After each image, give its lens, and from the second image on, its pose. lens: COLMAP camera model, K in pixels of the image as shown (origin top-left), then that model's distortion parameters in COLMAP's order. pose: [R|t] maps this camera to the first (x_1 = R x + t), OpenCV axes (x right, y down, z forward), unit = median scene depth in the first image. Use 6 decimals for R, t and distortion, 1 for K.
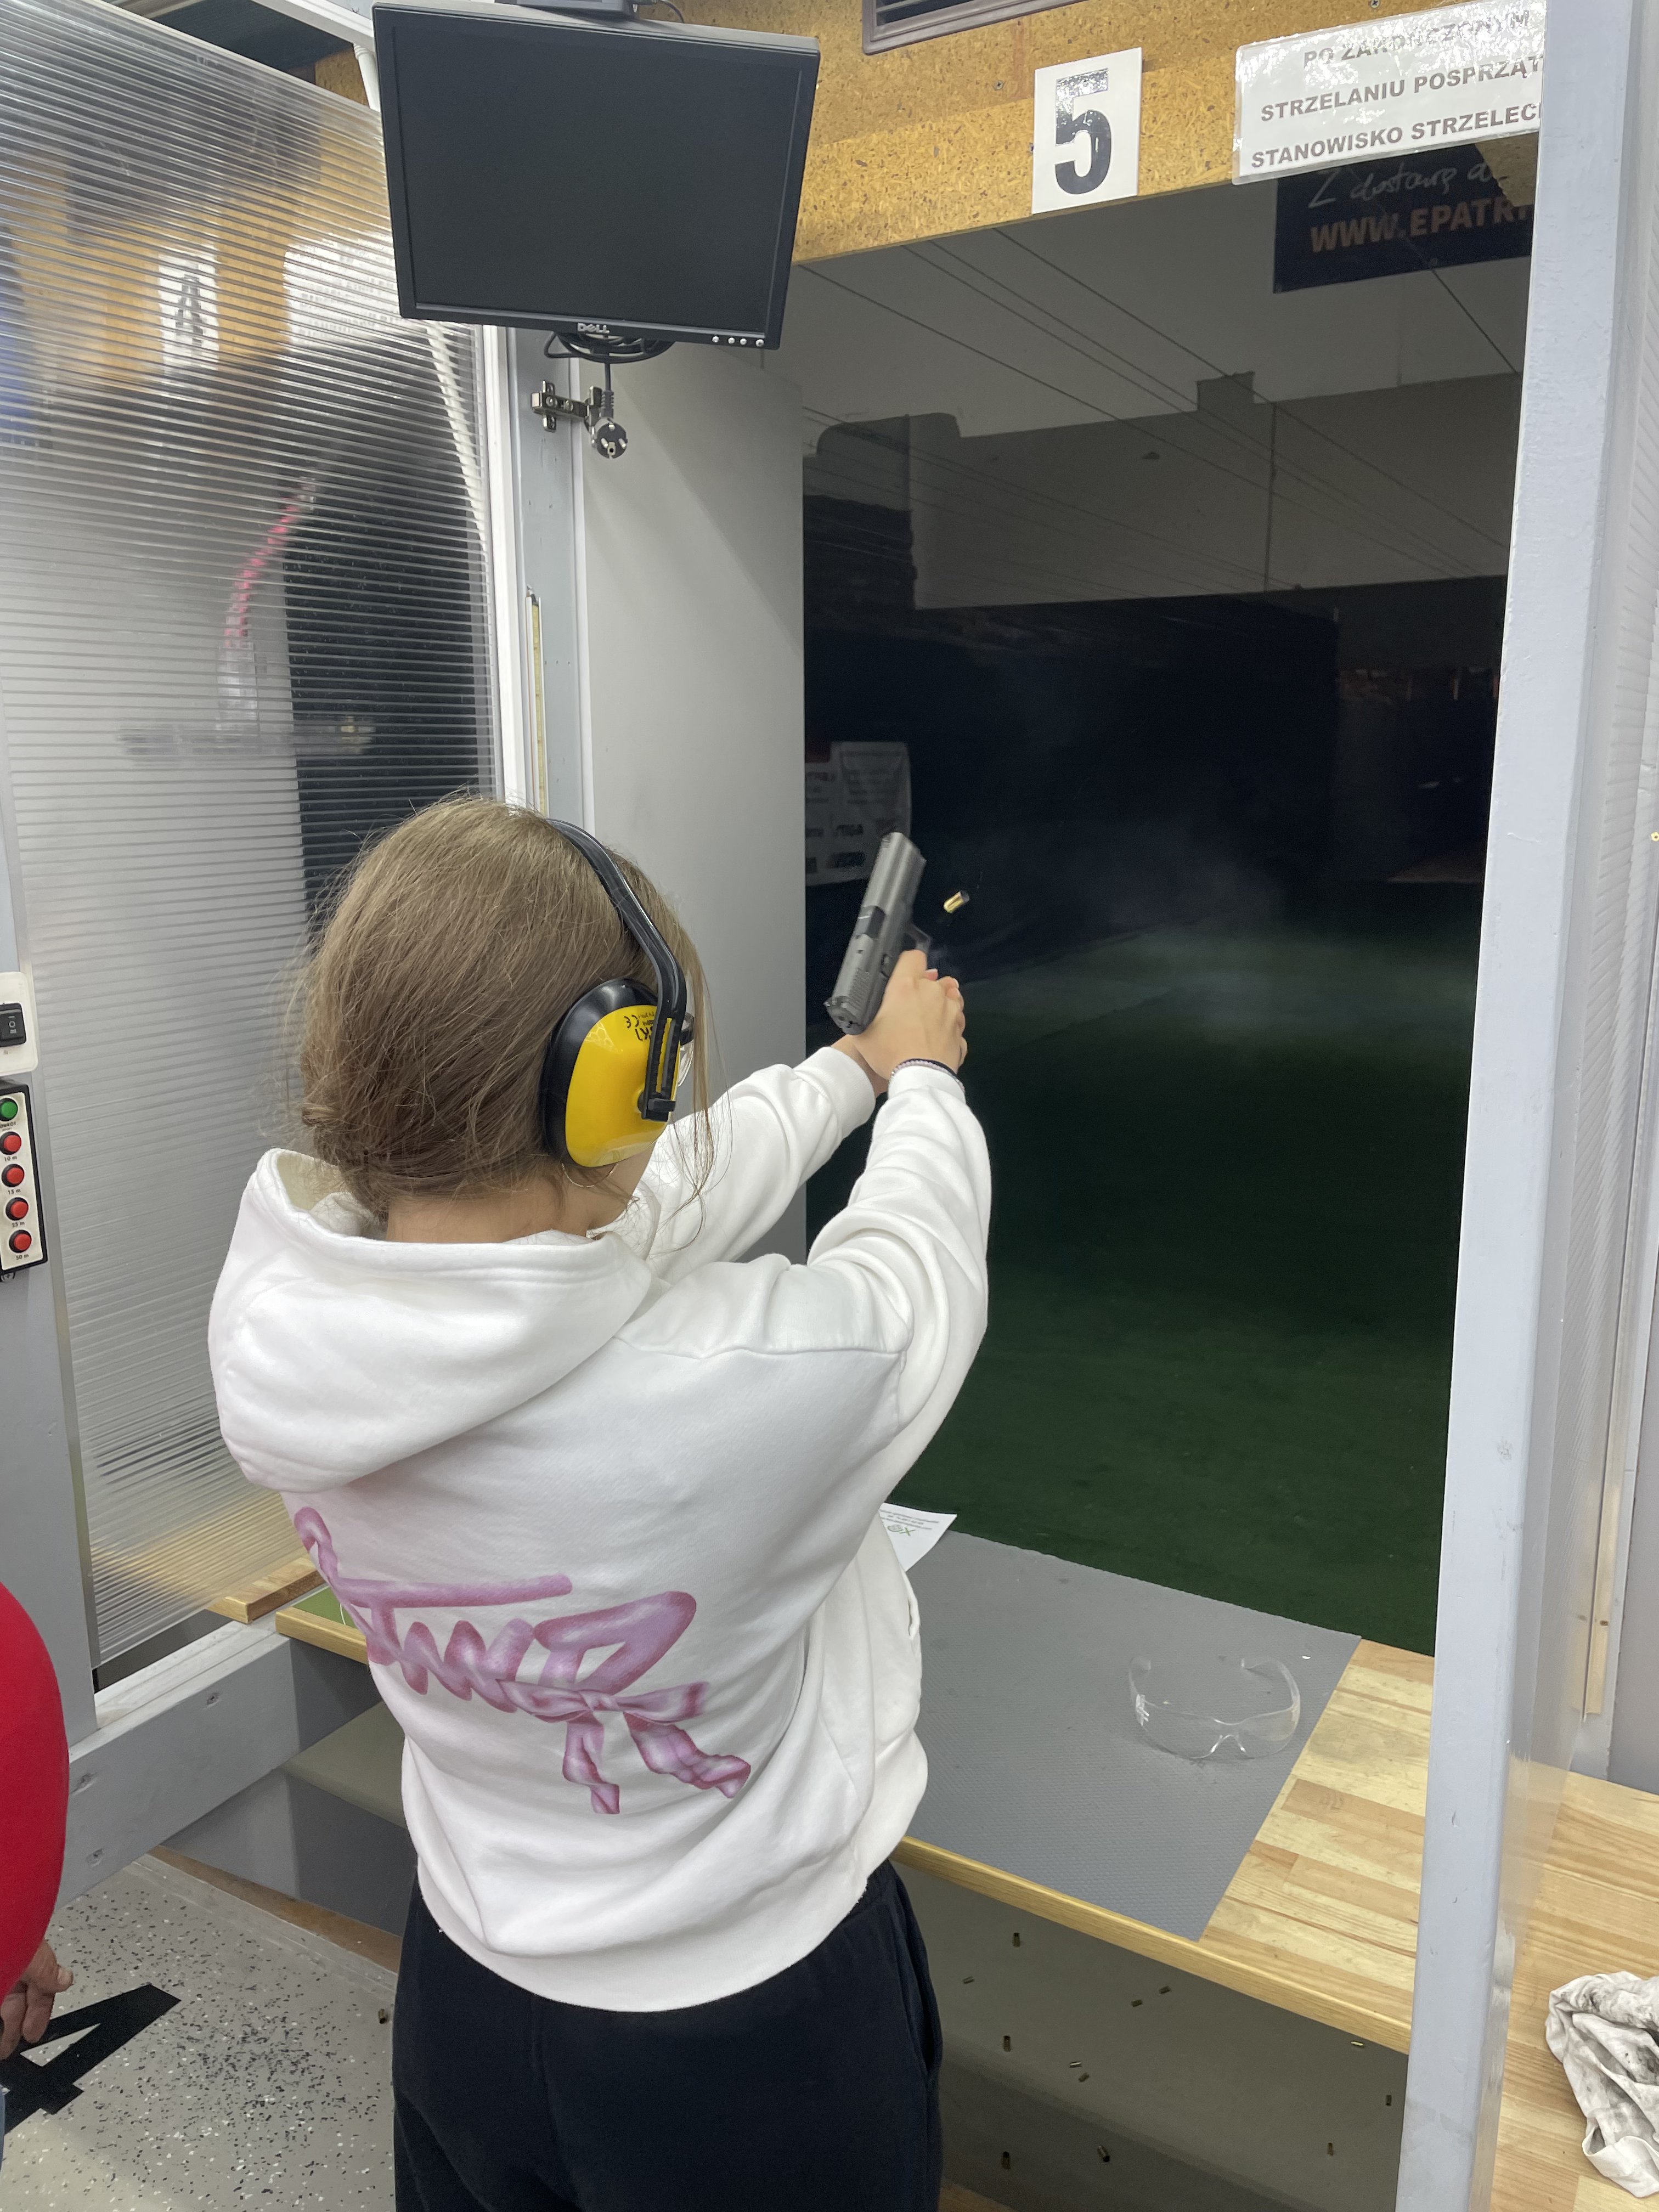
lens RADIAL K [[1687.1, 0, 829.5], [0, 1687.1, 1106.0], [0, 0, 1]] dist [0.035671, -0.001378]
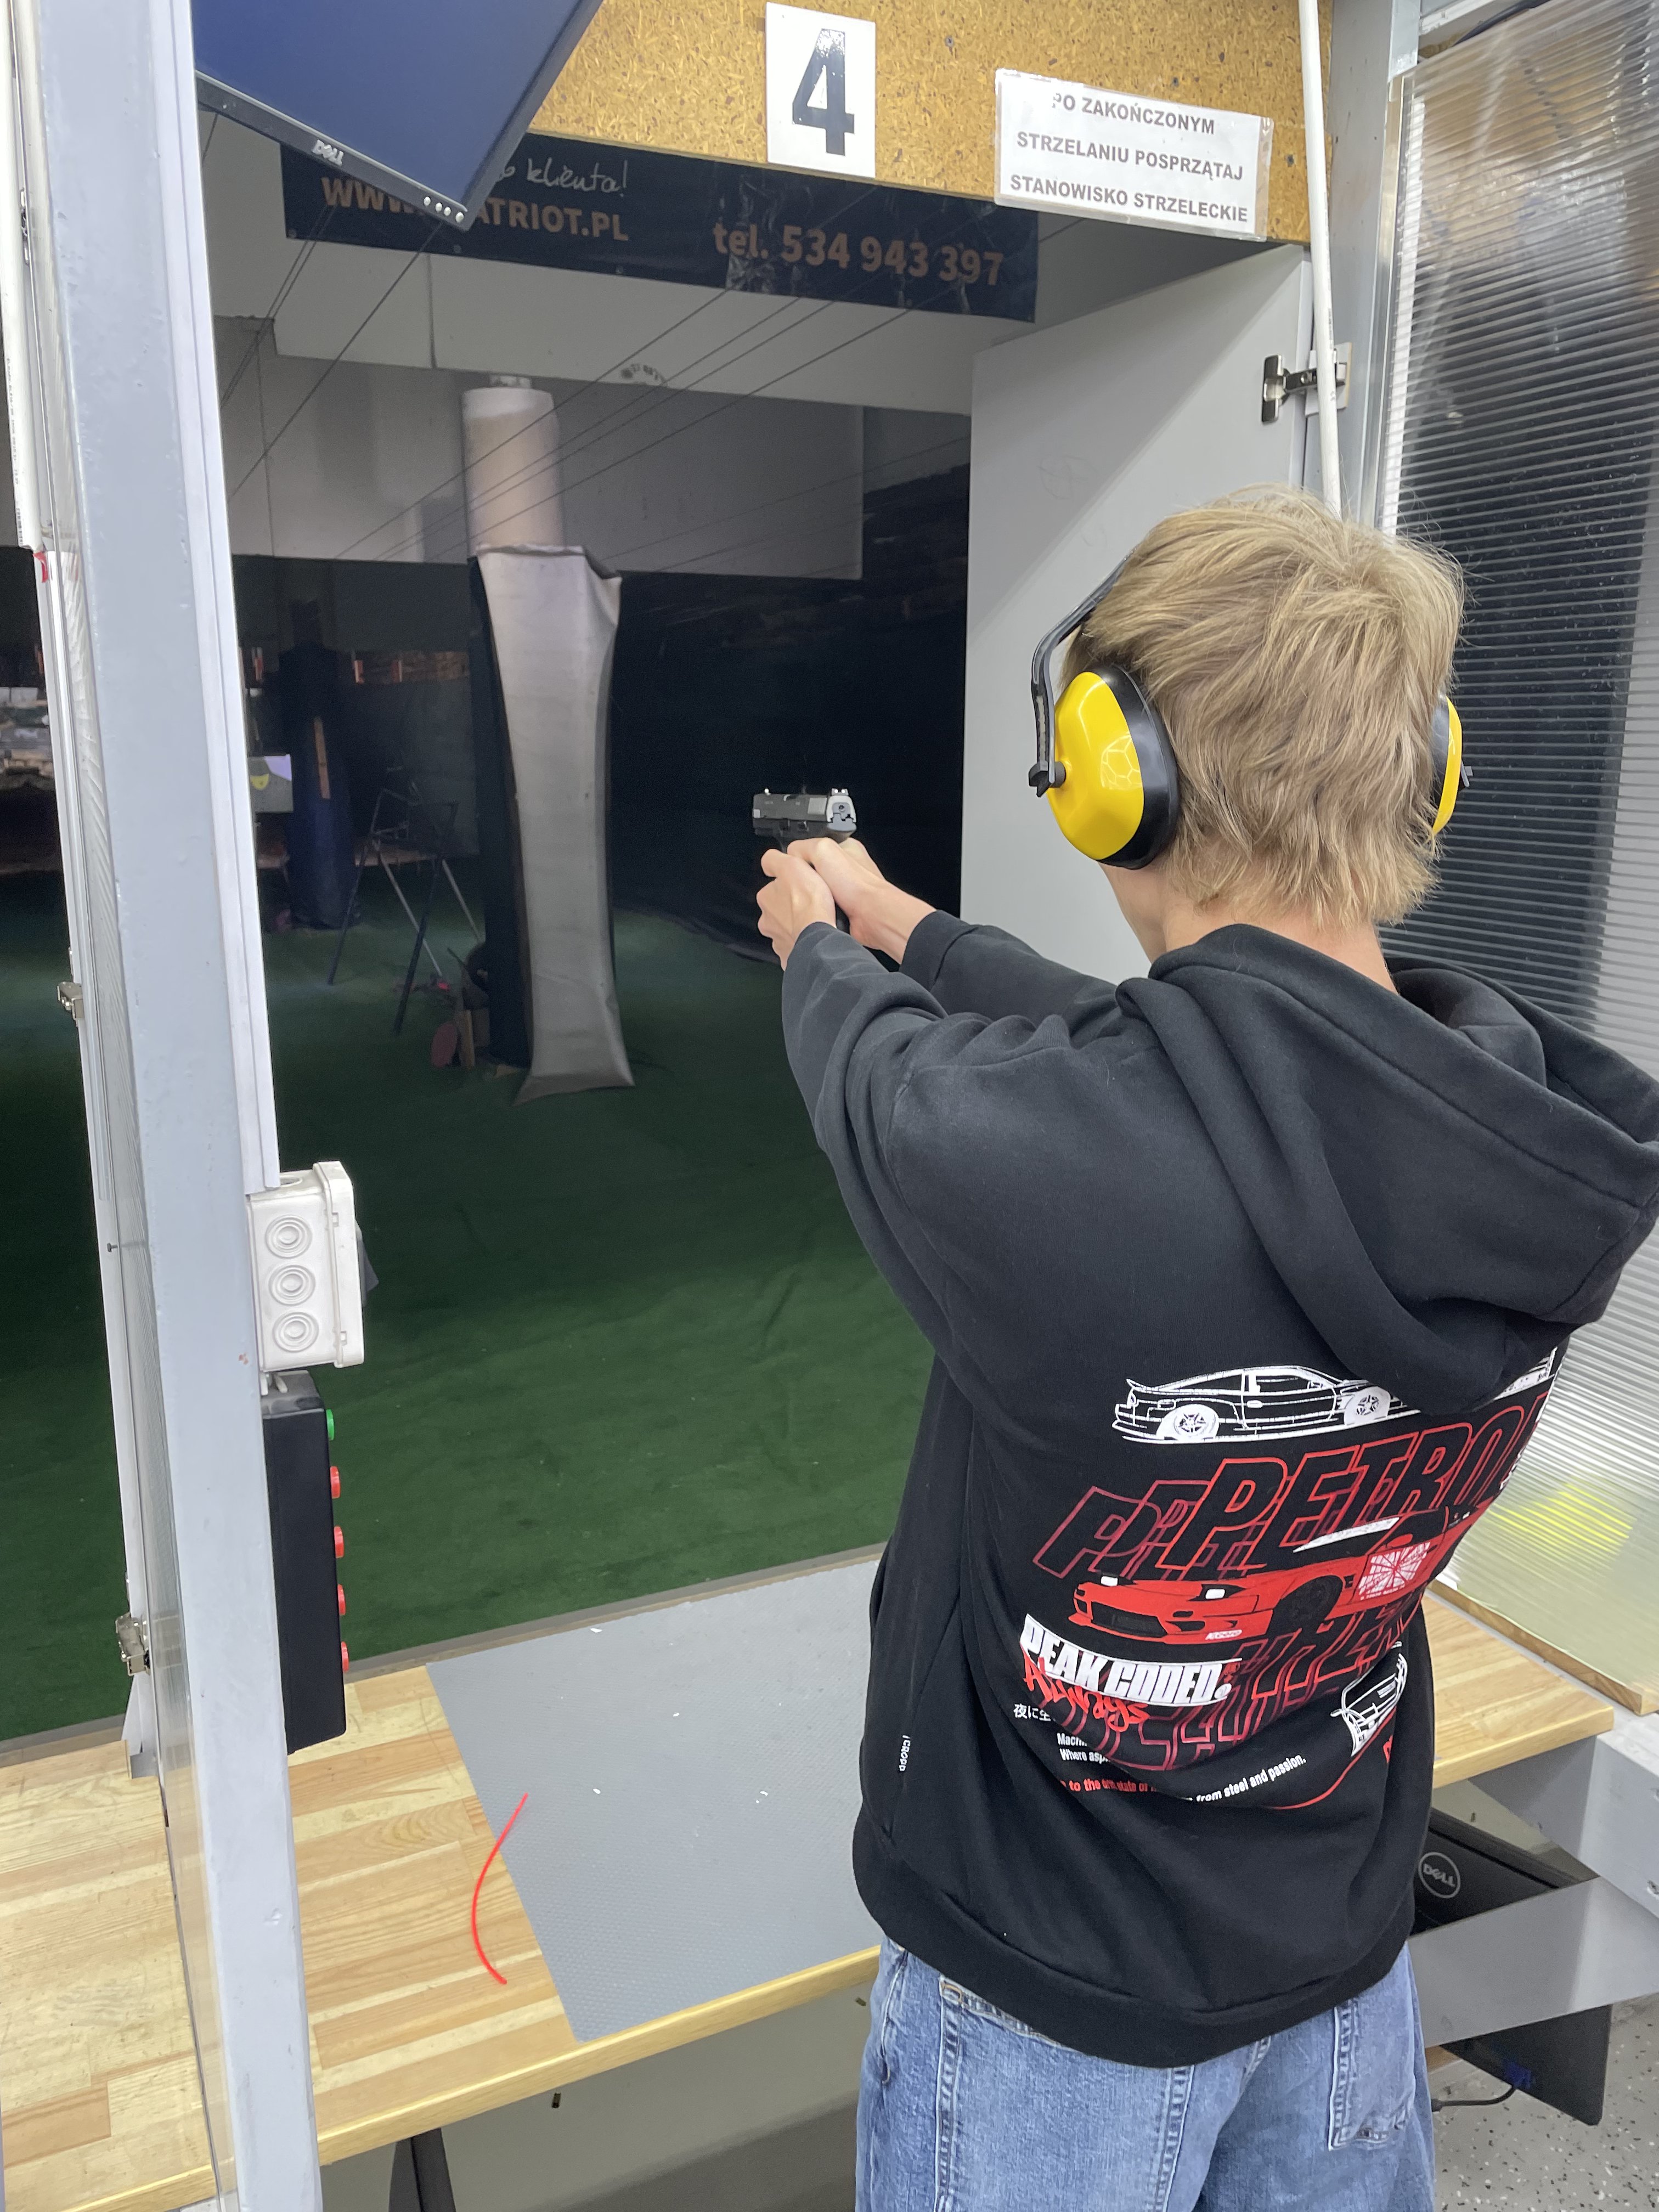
lens RADIAL K [[1687.1, 0, 829.5], [0, 1687.1, 1106.0], [0, 0, 1]] dist [0.035671, -0.001378]
pose [[0.579690, -0.185612, 0.793415, -0.409723], [0.174981, 0.979350, 0.101265, -0.080759], [-0.795827, 0.080130, 0.600198, 0.301620]]
